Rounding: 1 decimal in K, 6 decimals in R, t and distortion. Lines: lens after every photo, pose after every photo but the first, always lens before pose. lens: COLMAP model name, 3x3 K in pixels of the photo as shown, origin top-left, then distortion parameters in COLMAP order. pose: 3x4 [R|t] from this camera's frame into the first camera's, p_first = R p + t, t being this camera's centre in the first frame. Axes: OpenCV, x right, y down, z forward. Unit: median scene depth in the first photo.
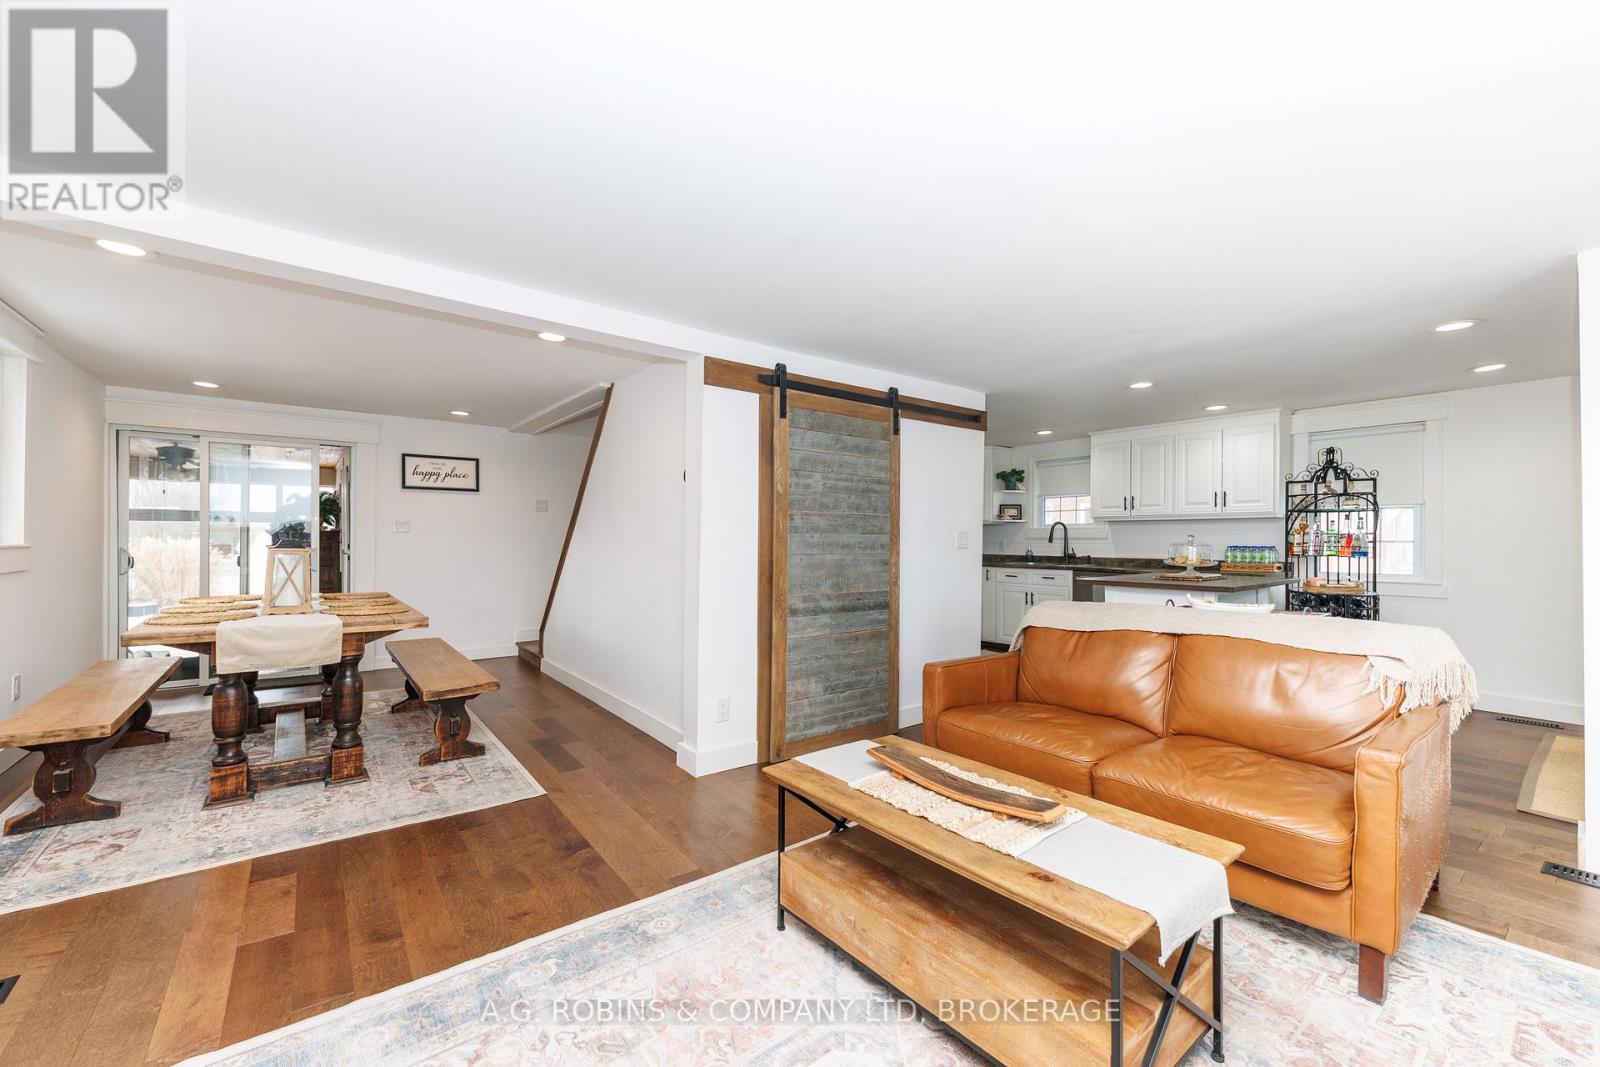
lens RADIAL K [[652.1, 0, 795.1], [0, 652.1, 542.0], [0, 0, 1]] dist [0.001086, -0.000671]
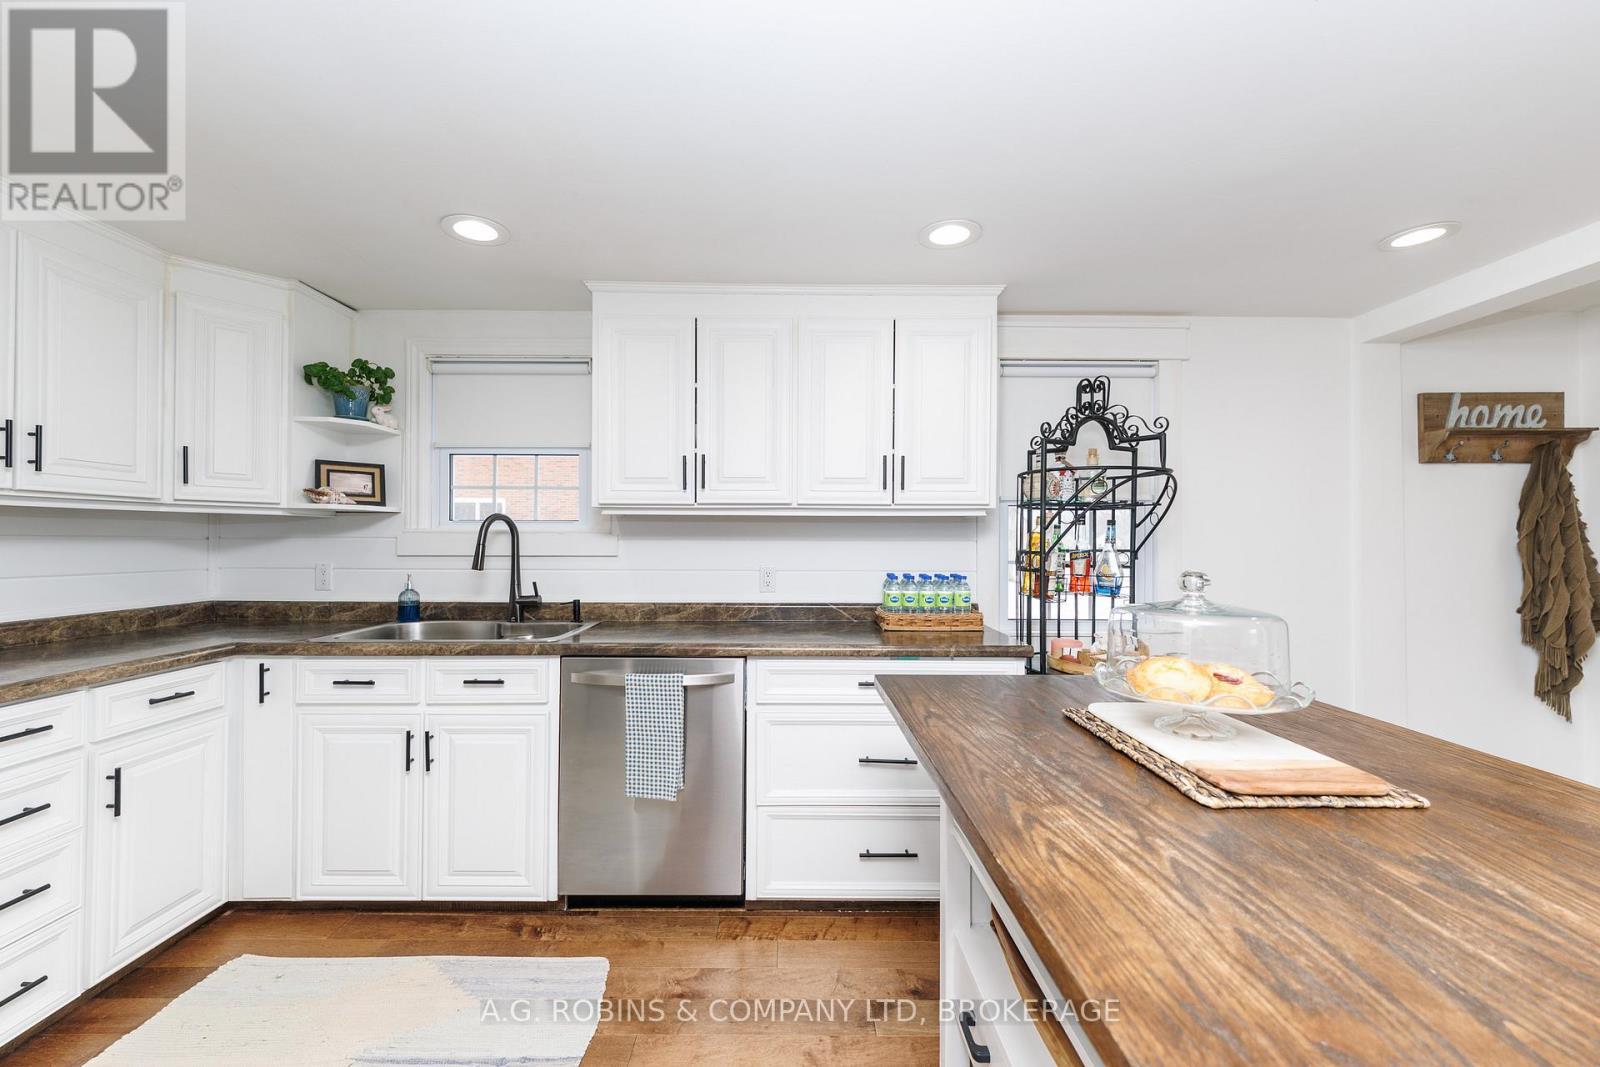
lens RADIAL K [[652.1, 0, 804.4], [0, 652.1, 533.2], [0, 0, 1]] dist [0.001086, -0.000671]
pose [[0.599364, 0.003233, 0.800470, 0.207532], [0.000634, 0.999990, -0.004513, -0.017890], [-0.800477, 0.003213, 0.599355, 0.630488]]
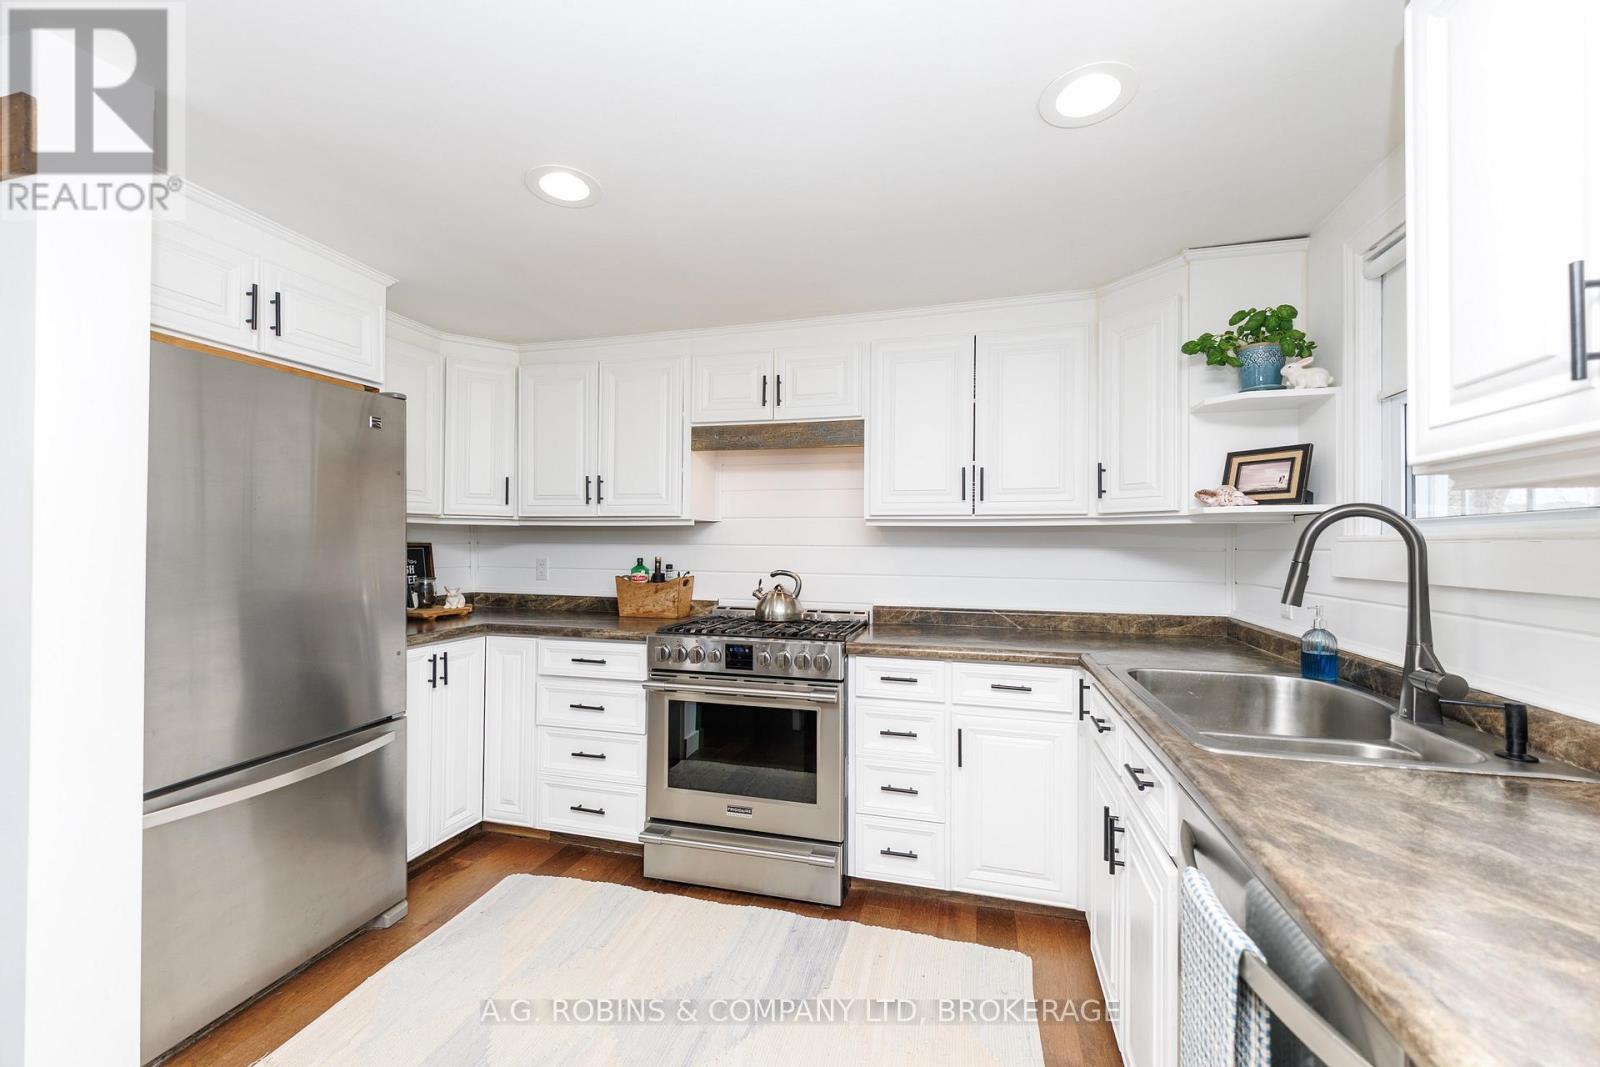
lens RADIAL K [[652.1, 0, 796.8], [0, 652.1, 538.3], [0, 0, 1]] dist [0.001086, -0.000671]
pose [[0.609809, -0.010224, -0.792482, 0.459980], [-0.001116, 0.999905, -0.013759, -0.017850], [0.792548, 0.009275, 0.609740, 0.737698]]
